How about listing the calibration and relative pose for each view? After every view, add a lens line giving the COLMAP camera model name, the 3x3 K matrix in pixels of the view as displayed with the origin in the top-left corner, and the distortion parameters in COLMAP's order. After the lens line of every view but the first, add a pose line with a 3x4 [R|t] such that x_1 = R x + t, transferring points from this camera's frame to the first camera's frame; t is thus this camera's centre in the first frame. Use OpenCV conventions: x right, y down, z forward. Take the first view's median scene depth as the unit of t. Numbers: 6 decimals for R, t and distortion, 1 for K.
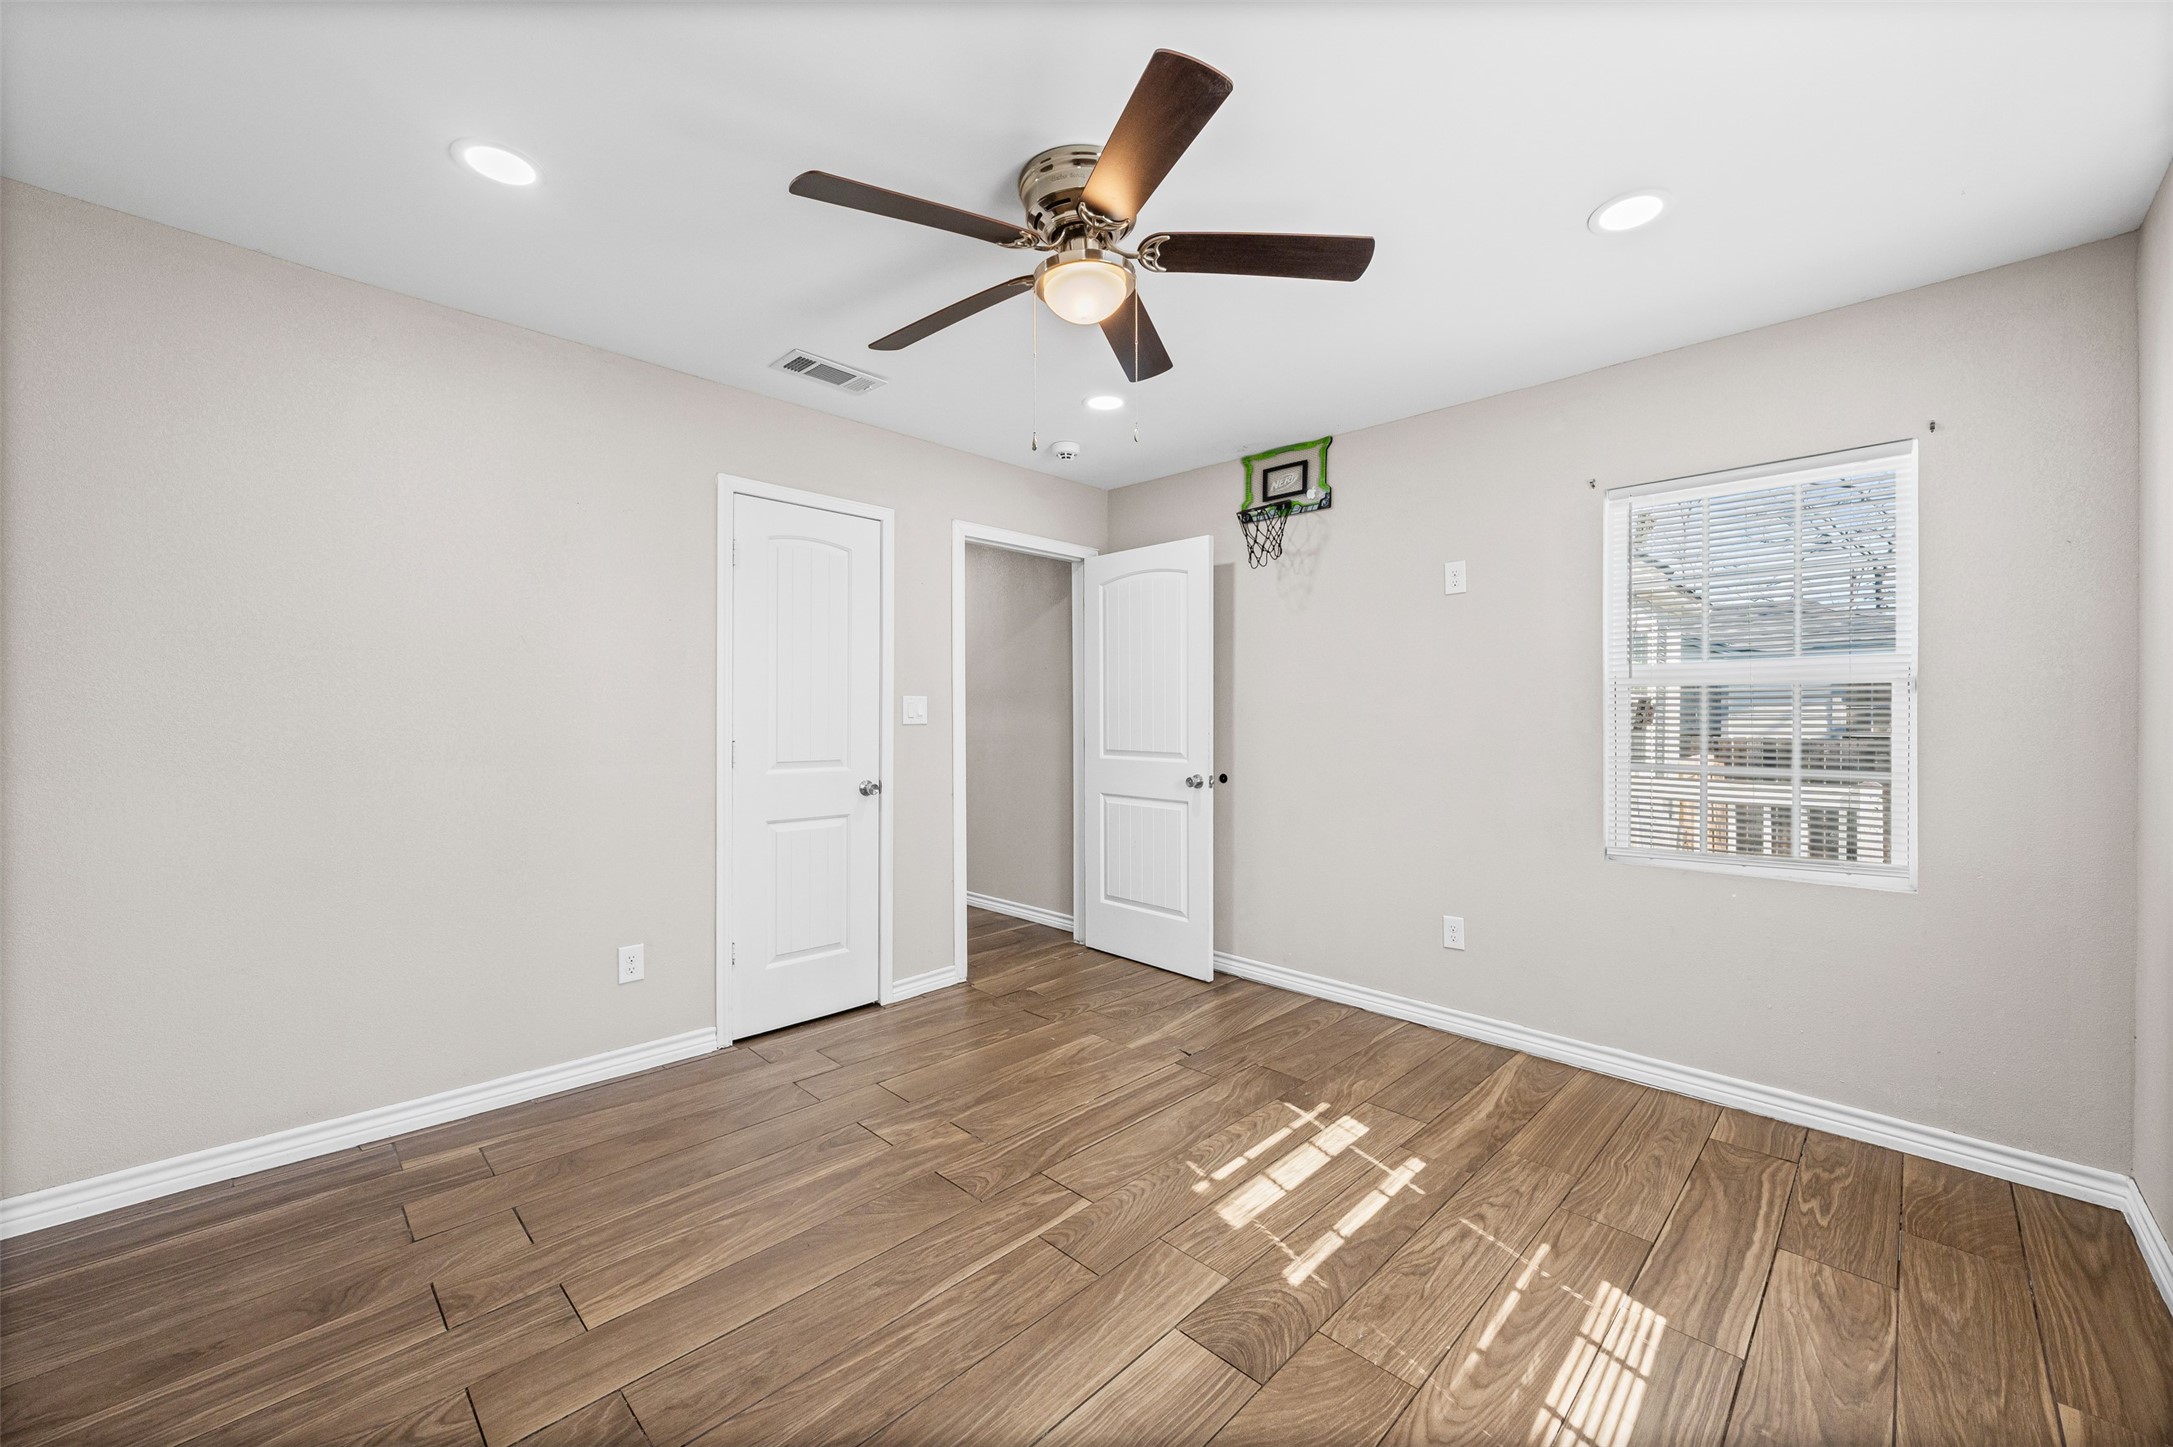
lens RADIAL K [[850.5, 0, 1050.1], [0, 850.5, 705.7], [0, 0, 1]] dist [0.000119, -0.000121]
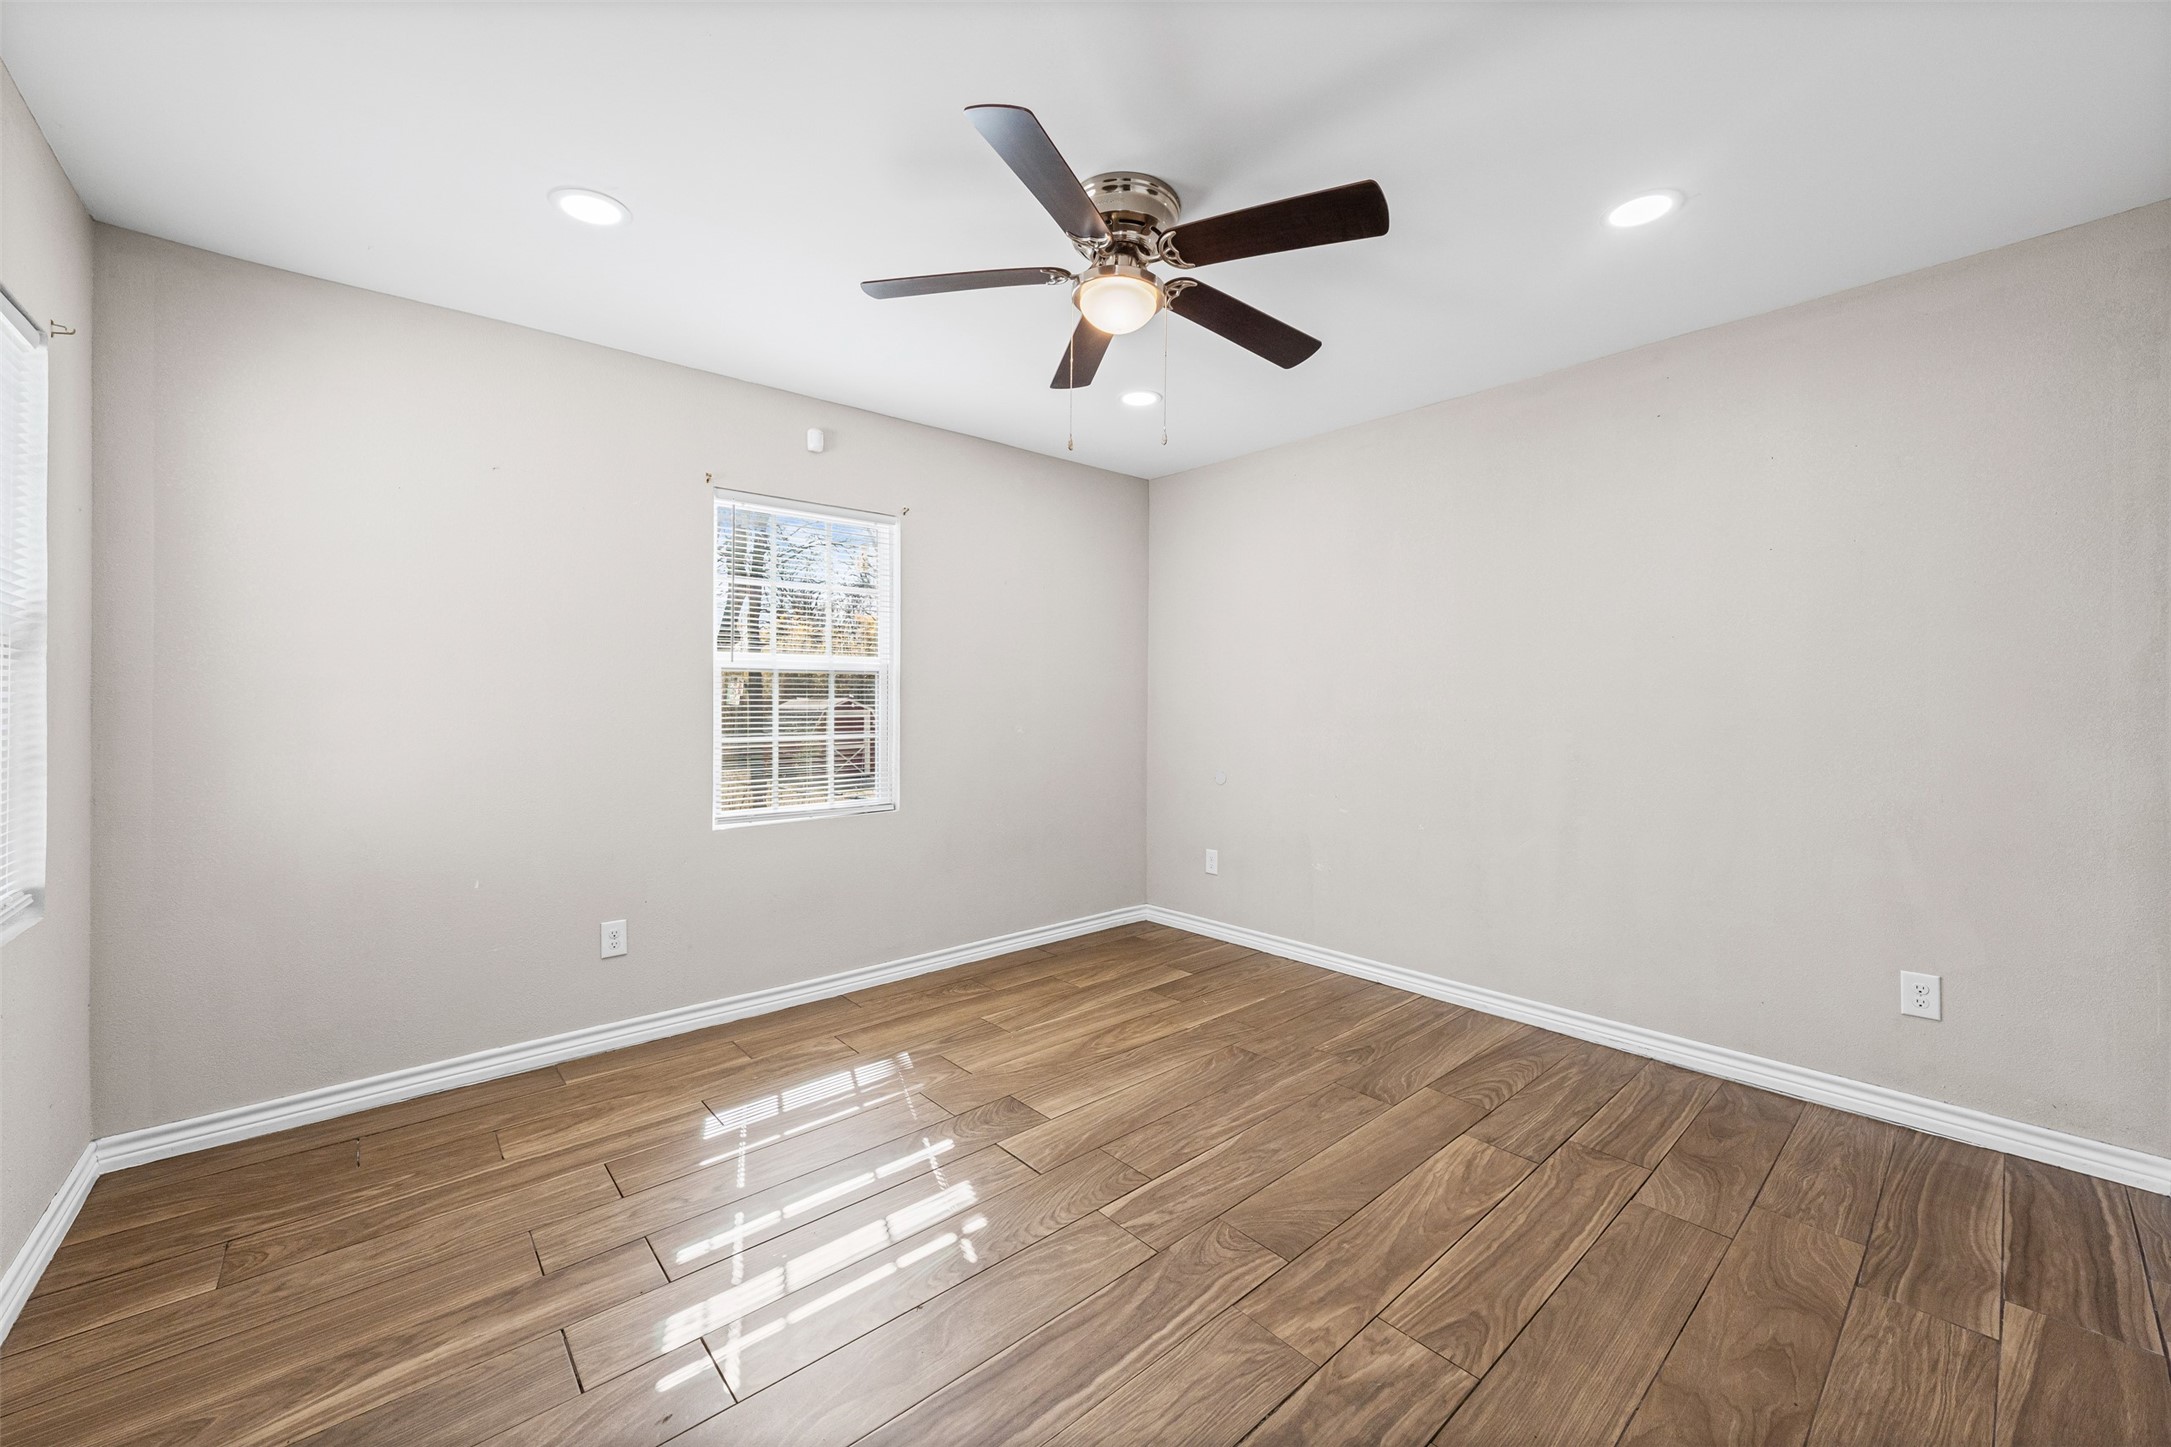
lens RADIAL K [[849.8, 0, 1049.1], [0, 849.8, 705.7], [0, 0, 1]] dist [0.000119, -0.000121]
pose [[-0.997685, -0.005755, 0.067759, 0.043251], [-0.006607, 0.999902, -0.012350, 0.030030], [-0.067681, -0.012769, -0.997625, 1.920427]]
